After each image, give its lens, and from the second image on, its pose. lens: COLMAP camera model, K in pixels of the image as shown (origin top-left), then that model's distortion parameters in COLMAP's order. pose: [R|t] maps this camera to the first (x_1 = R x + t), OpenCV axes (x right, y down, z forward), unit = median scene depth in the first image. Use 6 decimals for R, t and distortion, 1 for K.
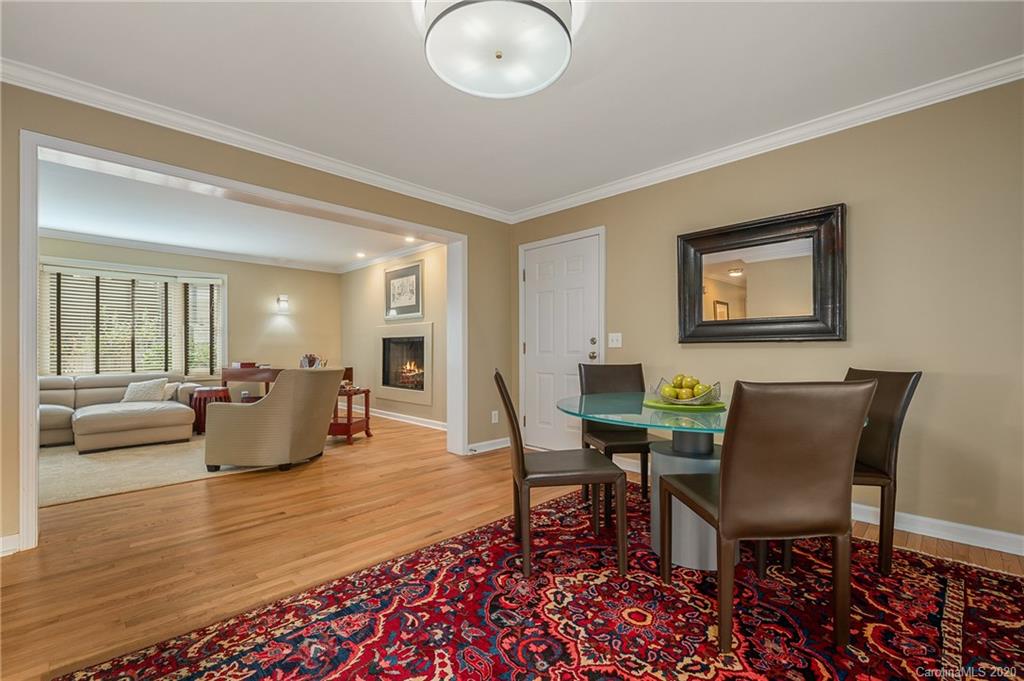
lens RADIAL K [[440.6, 0, 511.6], [0, 440.6, 346.3], [0, 0, 1]] dist [0.012920, -0.000406]
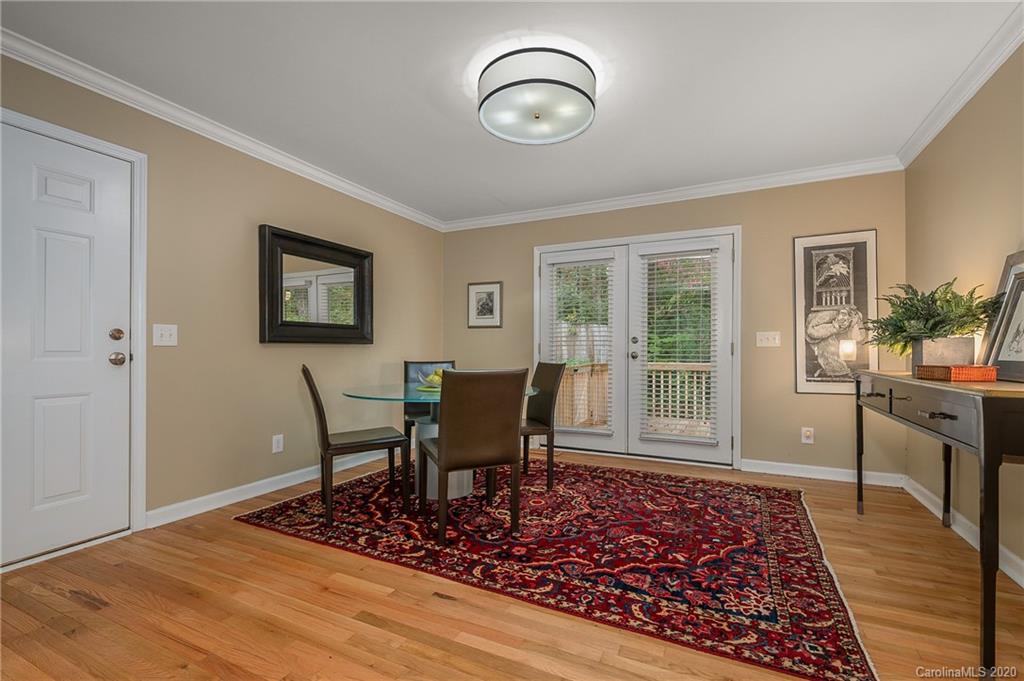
lens RADIAL K [[449.7, 0, 517.6], [0, 449.7, 343.5], [0, 0, 1]] dist [0.016330, -0.000023]
pose [[-0.329006, 0.017486, 0.944166, -1.132626], [-0.006127, 0.999768, -0.020650, 0.018997], [-0.944308, -0.012579, -0.328822, 1.370948]]
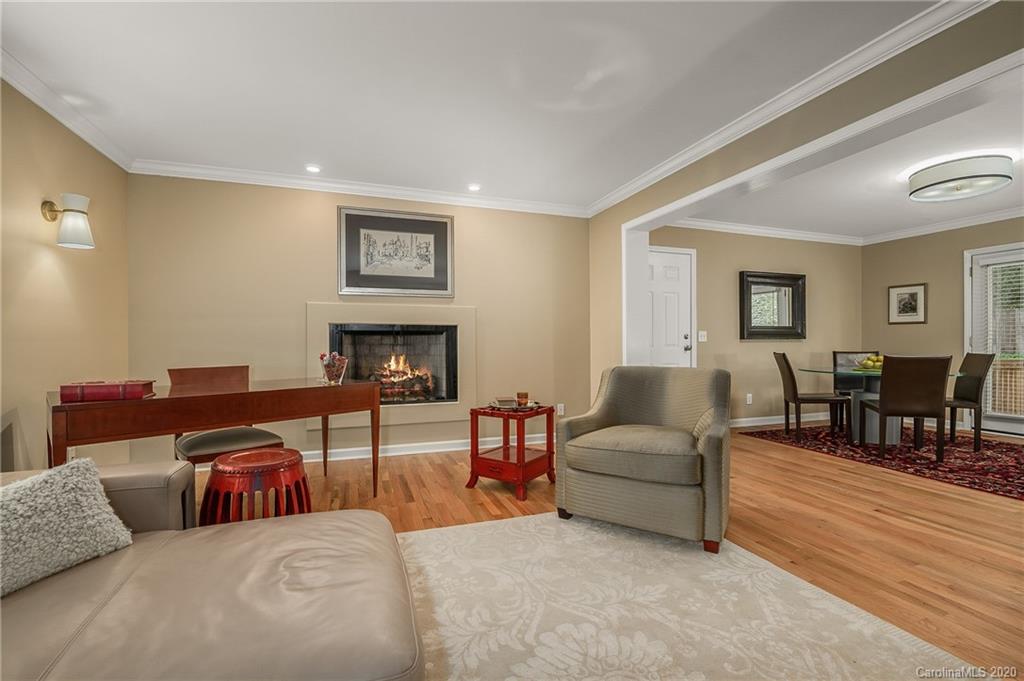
lens RADIAL K [[442.2, 0, 509.8], [0, 442.2, 345.4], [0, 0, 1]] dist [-0.001346, -0.012157]
pose [[0.437772, -0.003265, 0.899080, -2.373581], [-0.004586, 0.999972, 0.005865, 0.016776], [-0.899074, -0.006690, 0.437745, 1.787117]]
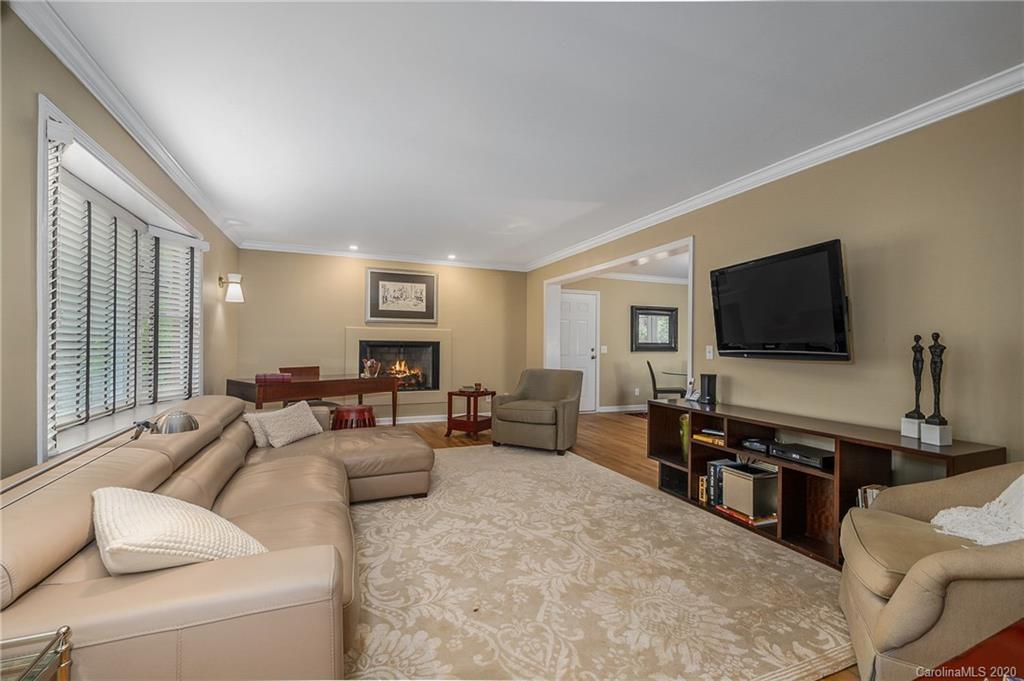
lens RADIAL K [[440.6, 0, 511.6], [0, 440.6, 346.3], [0, 0, 1]] dist [0.012920, -0.000406]
pose [[0.382706, 0.004806, 0.923858, -3.429911], [-0.017128, 0.999852, 0.001894, -0.047166], [-0.923711, -0.016549, 0.382732, 1.174643]]
